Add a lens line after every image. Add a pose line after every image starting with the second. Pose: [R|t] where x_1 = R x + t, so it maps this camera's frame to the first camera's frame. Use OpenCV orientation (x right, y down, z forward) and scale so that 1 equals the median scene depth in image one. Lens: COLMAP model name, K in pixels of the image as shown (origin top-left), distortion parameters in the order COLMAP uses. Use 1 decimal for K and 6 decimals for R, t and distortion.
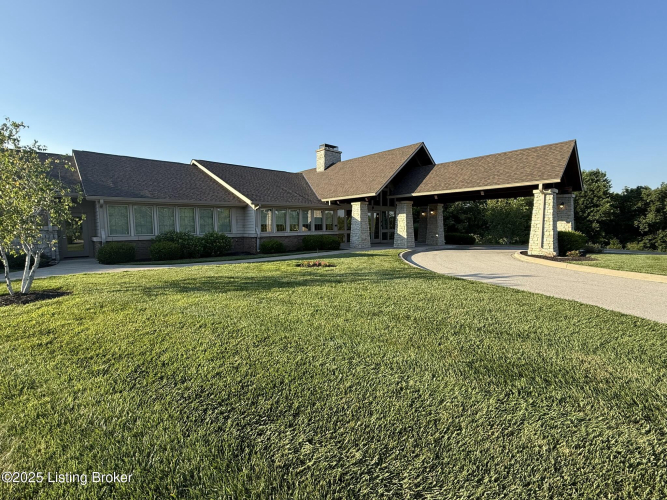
lens RADIAL K [[297.4, 0, 334.9], [0, 297.4, 249.3], [0, 0, 1]] dist [0.002185, 0.001225]
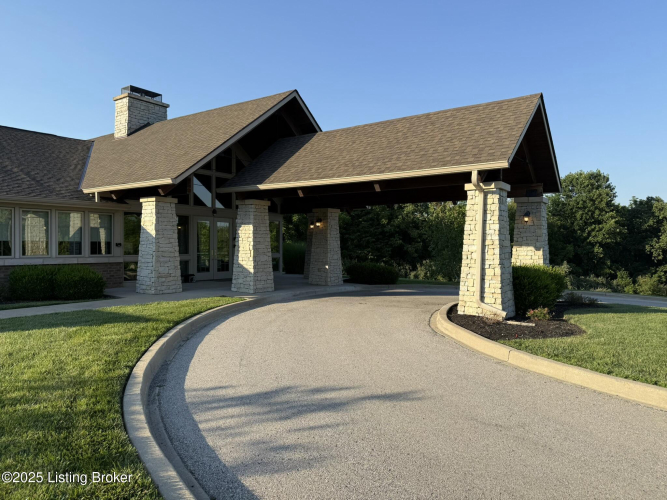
lens RADIAL K [[463.5, 0, 334.5], [0, 463.5, 248.9], [0, 0, 1]] dist [0.038210, -0.030198]
pose [[0.980256, 0.018418, 0.196874, 0.214759], [-0.005392, 0.997772, -0.066500, -0.027016], [-0.197660, 0.064125, 0.978171, 0.207912]]
